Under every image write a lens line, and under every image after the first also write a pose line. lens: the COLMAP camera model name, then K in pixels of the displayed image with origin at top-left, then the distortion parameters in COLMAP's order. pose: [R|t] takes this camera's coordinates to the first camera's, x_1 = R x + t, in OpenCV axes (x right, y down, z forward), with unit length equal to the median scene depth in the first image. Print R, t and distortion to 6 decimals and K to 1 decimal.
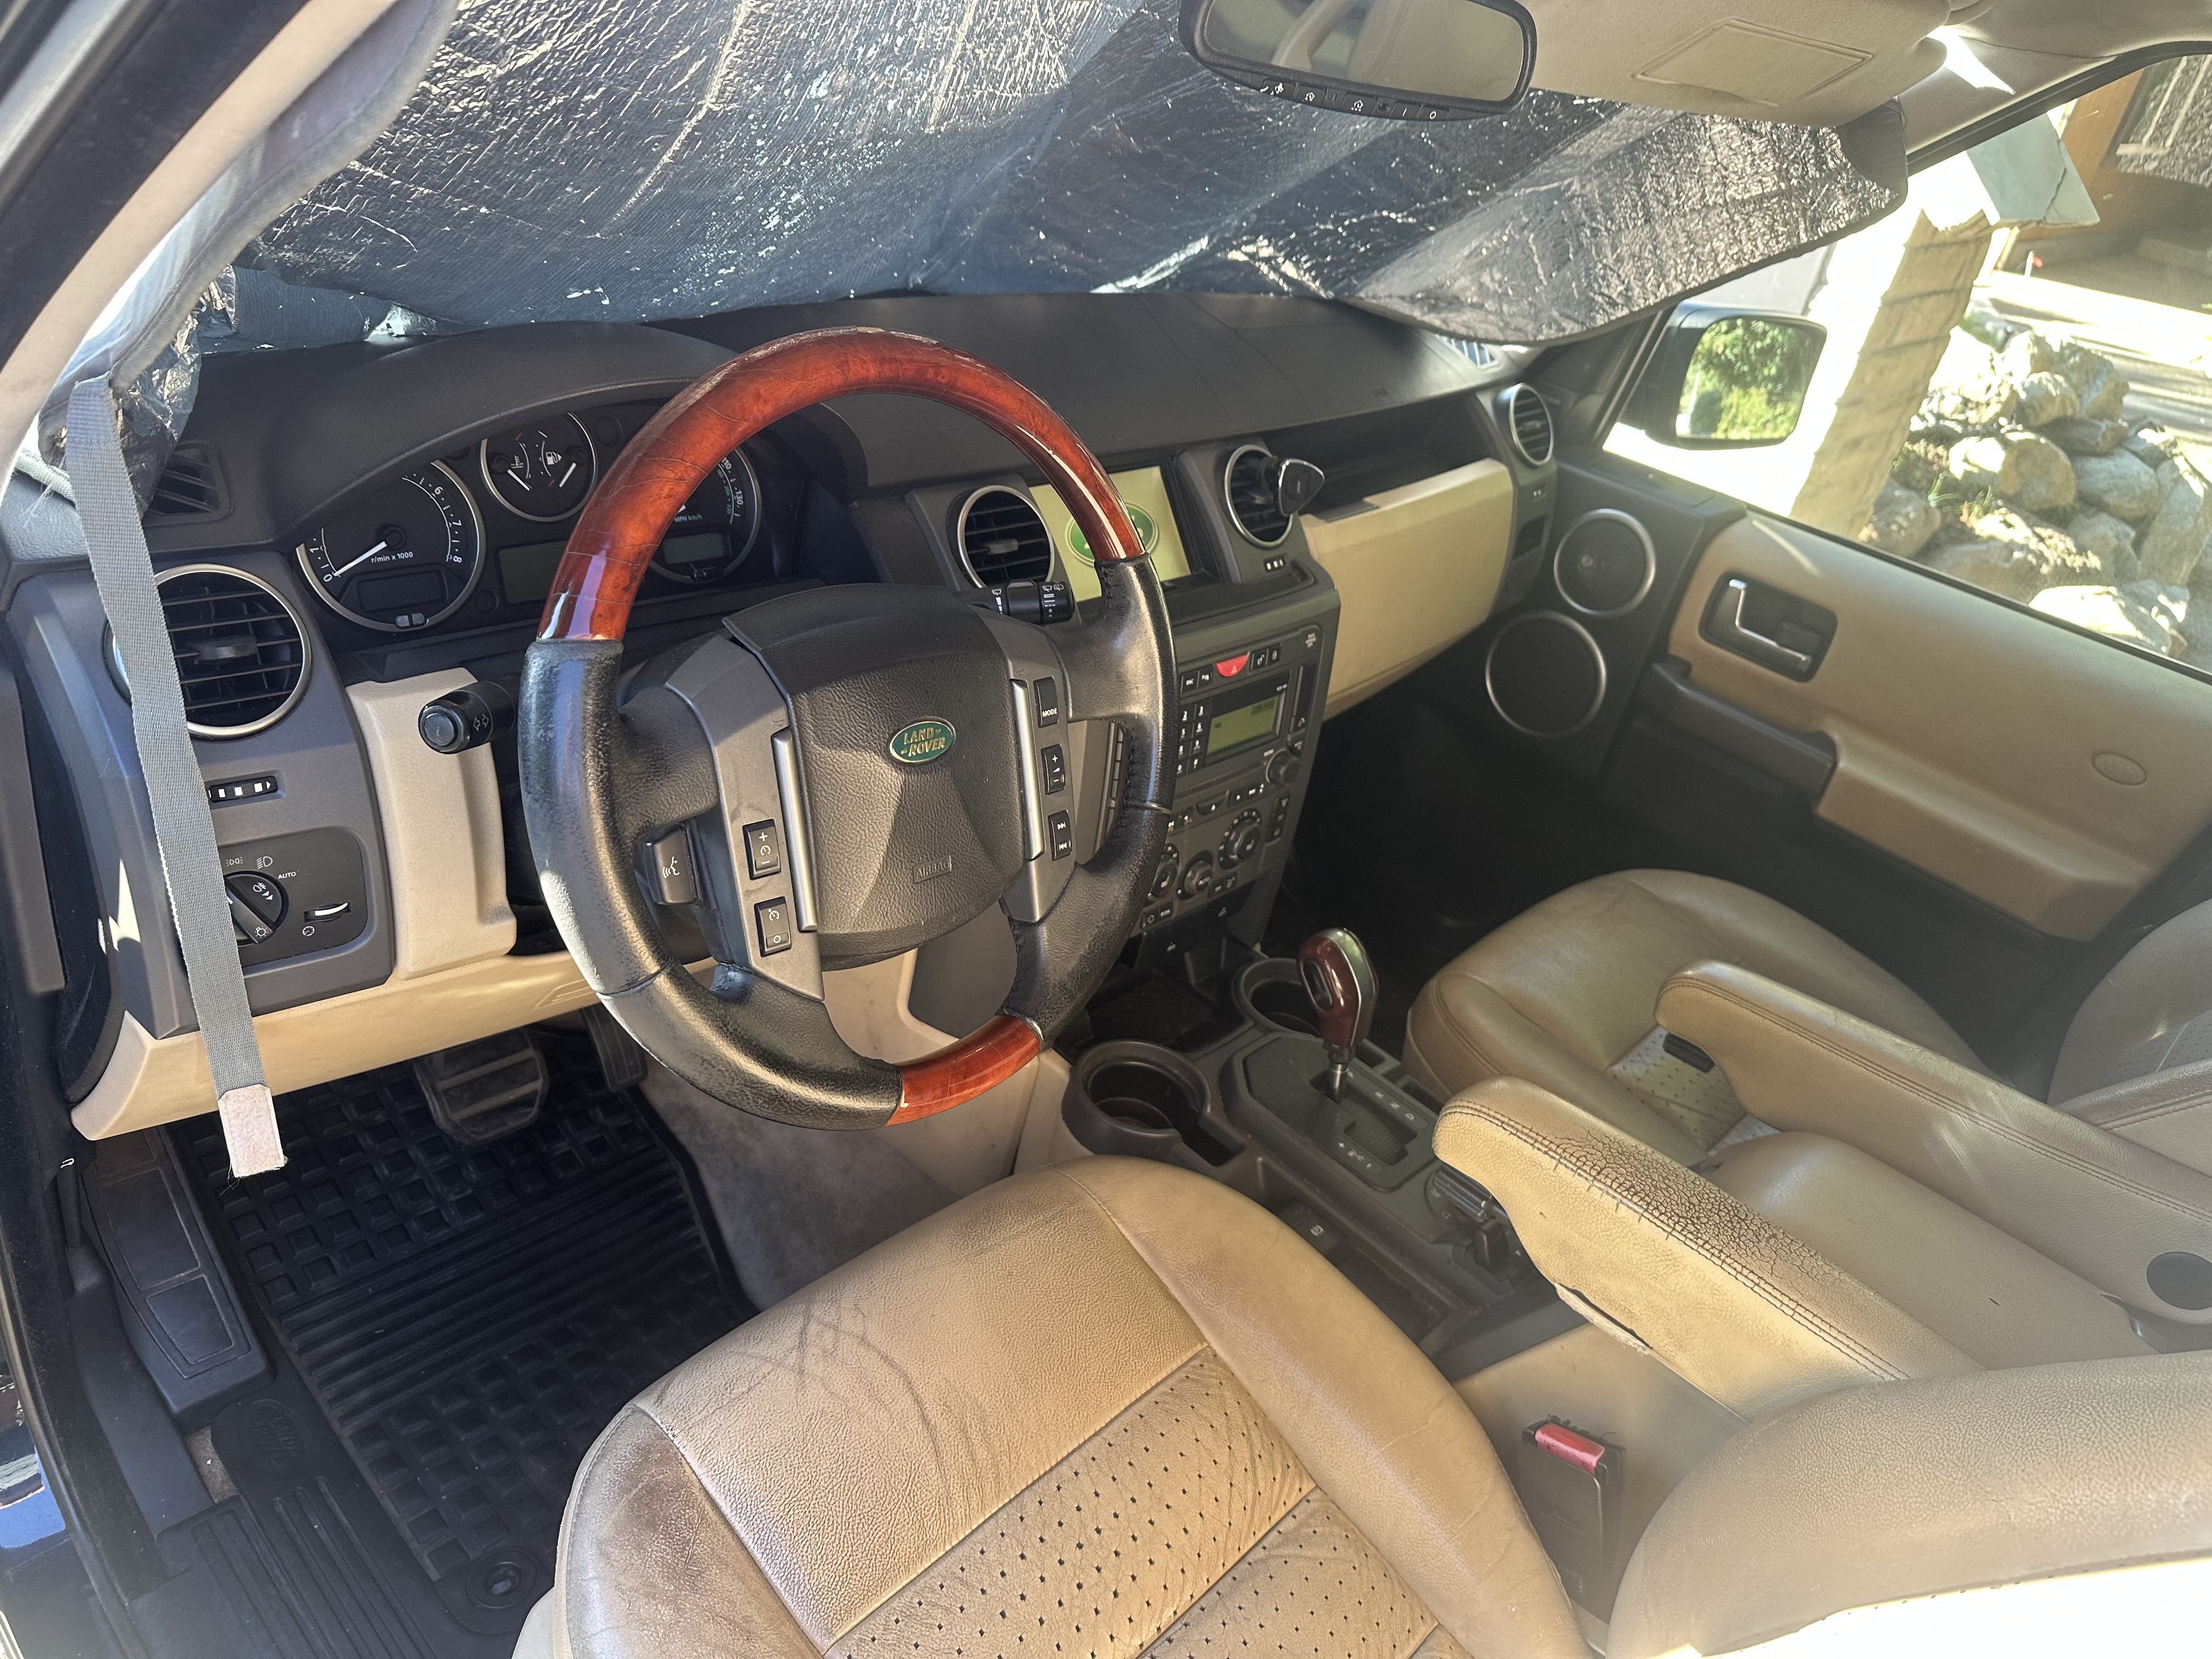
lens RADIAL K [[1593.0, 0, 1085.7], [0, 1593.0, 839.9], [0, 0, 1]] dist [0.023445, -0.051641]
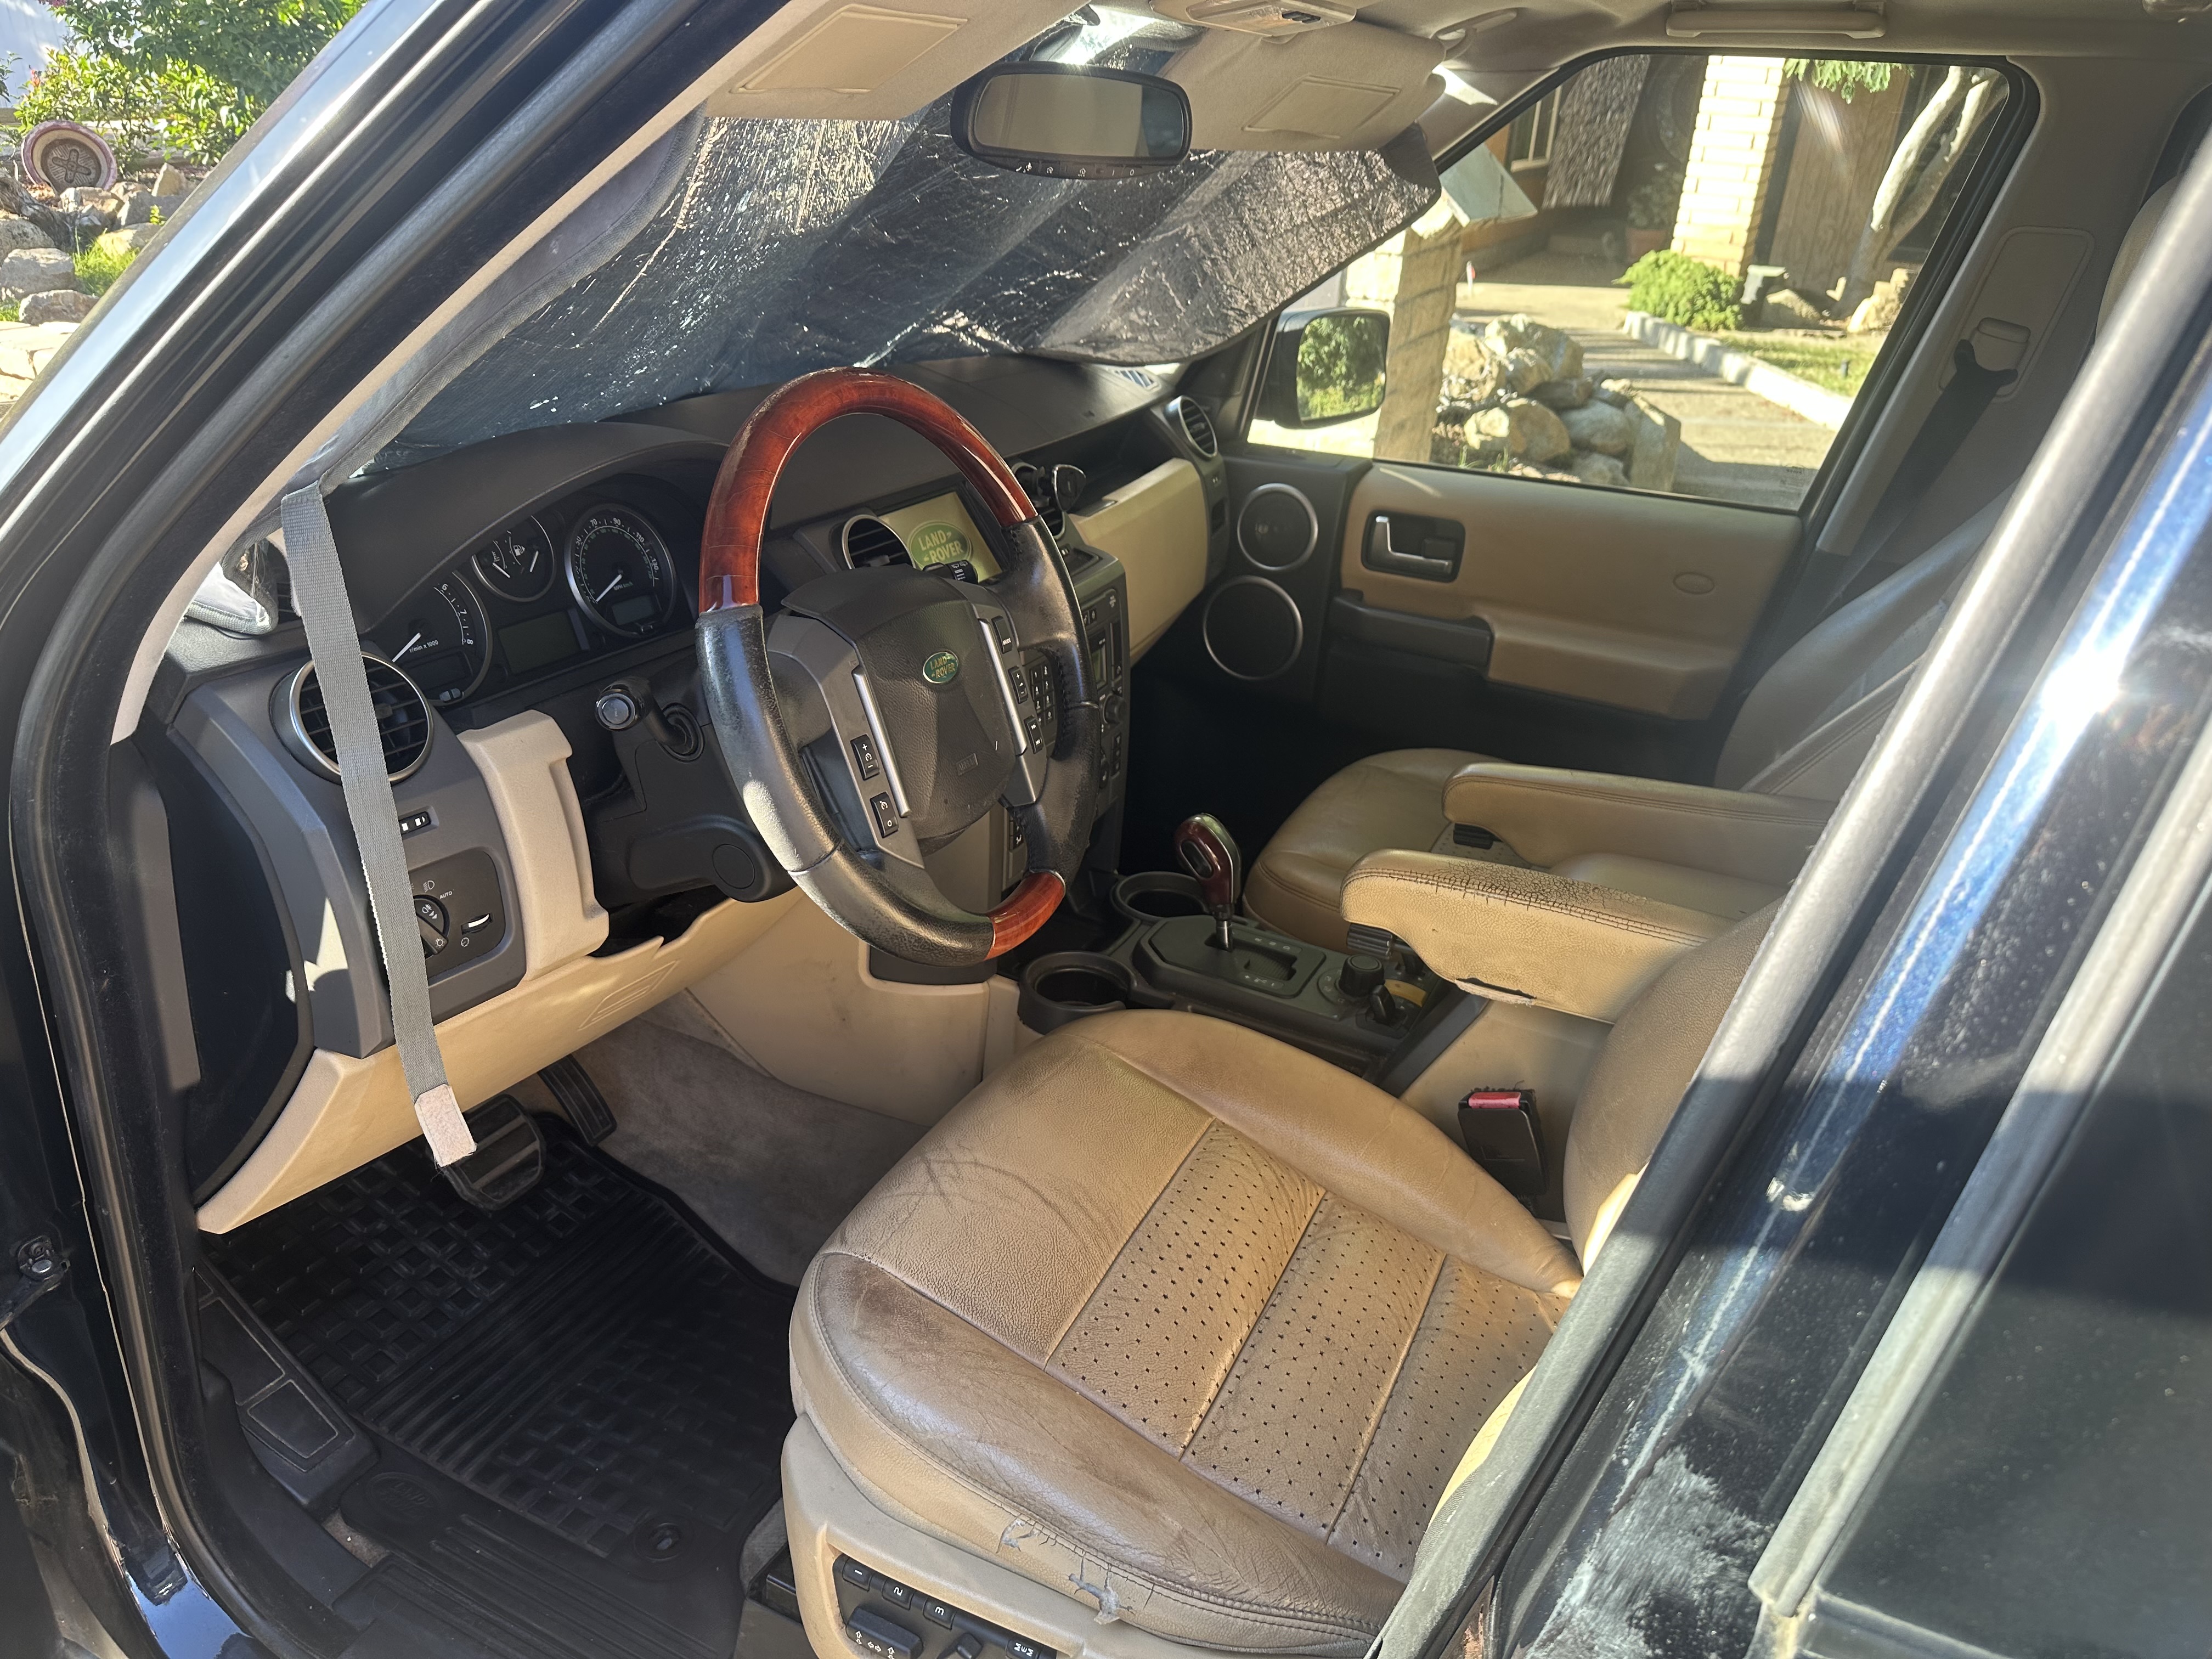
lens RADIAL K [[1593.0, 0, 1090.7], [0, 1593.0, 862.5], [0, 0, 1]] dist [0.023445, -0.051641]
pose [[0.943759, -0.240399, 0.226997, -0.201981], [0.253585, 0.966836, -0.030383, 0.103513], [-0.212165, 0.086237, 0.973421, -0.184141]]
